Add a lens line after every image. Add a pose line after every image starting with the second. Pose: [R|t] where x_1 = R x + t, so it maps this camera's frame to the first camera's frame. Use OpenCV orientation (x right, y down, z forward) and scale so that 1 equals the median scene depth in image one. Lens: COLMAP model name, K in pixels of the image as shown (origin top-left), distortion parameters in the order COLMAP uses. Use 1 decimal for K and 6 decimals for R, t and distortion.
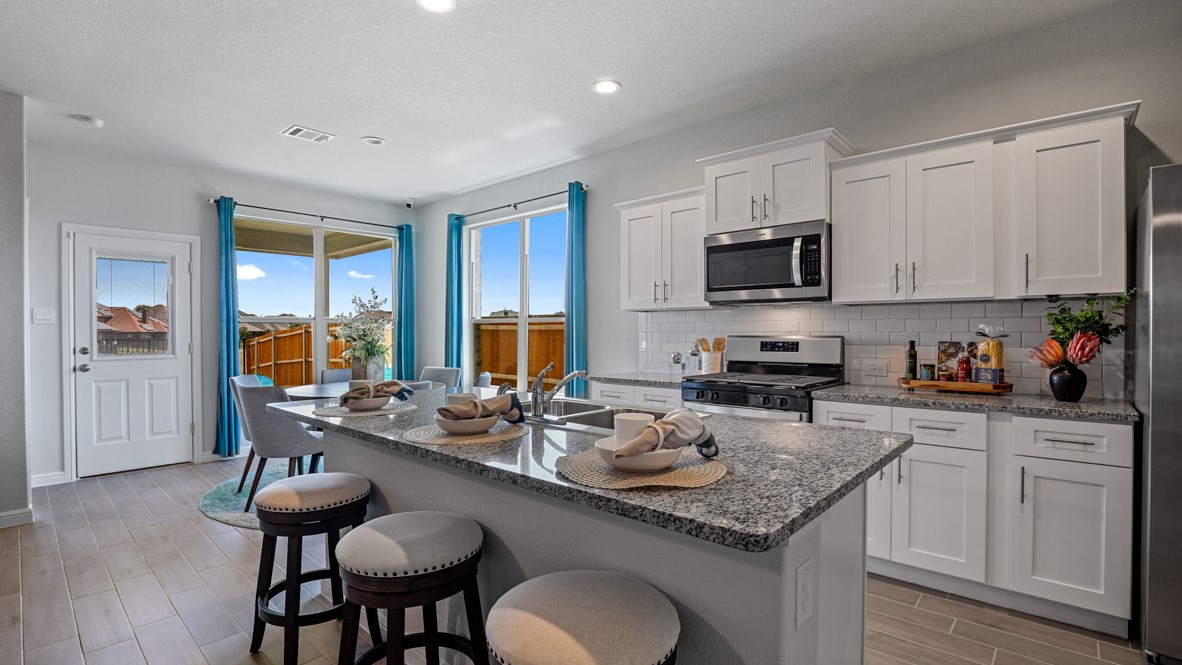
lens RADIAL K [[543.8, 0, 589.8], [0, 543.8, 333.3], [0, 0, 1]] dist [-0.001032, 0.002583]
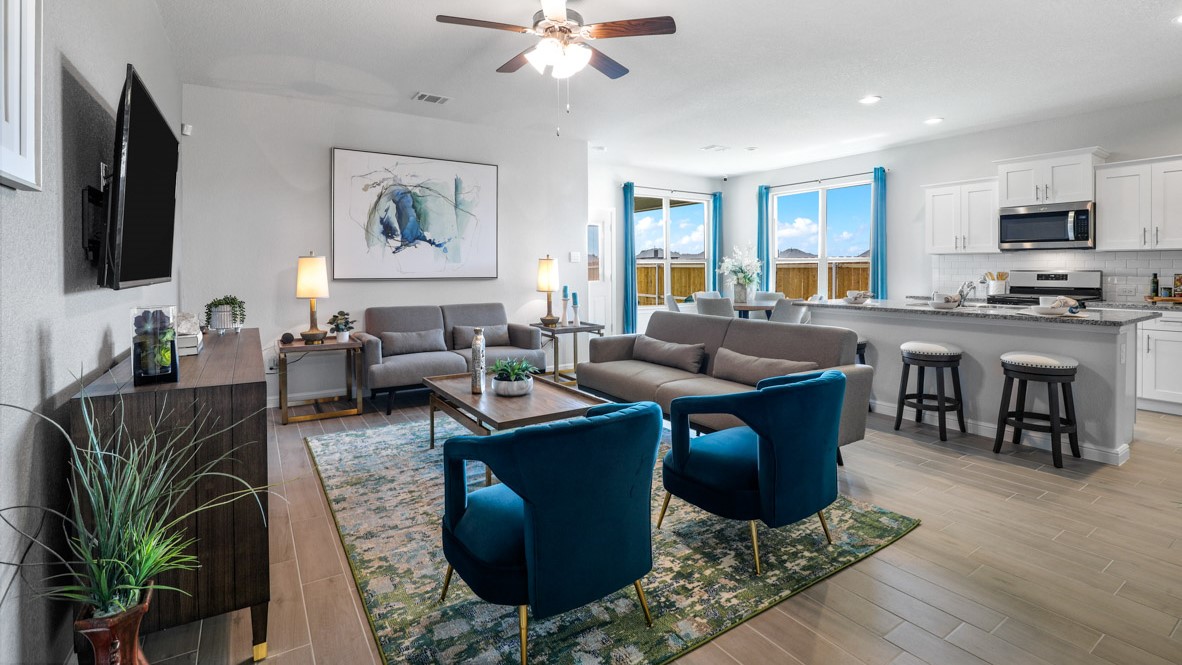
lens RADIAL K [[543.8, 0, 611.4], [0, 543.8, 270.8], [0, 0, 1]] dist [-0.001032, 0.002583]
pose [[0.974978, 0.005109, -0.222242, -0.566645], [-0.005198, 0.999986, 0.000185, 0.012167], [0.222239, 0.000974, 0.974992, -0.855420]]
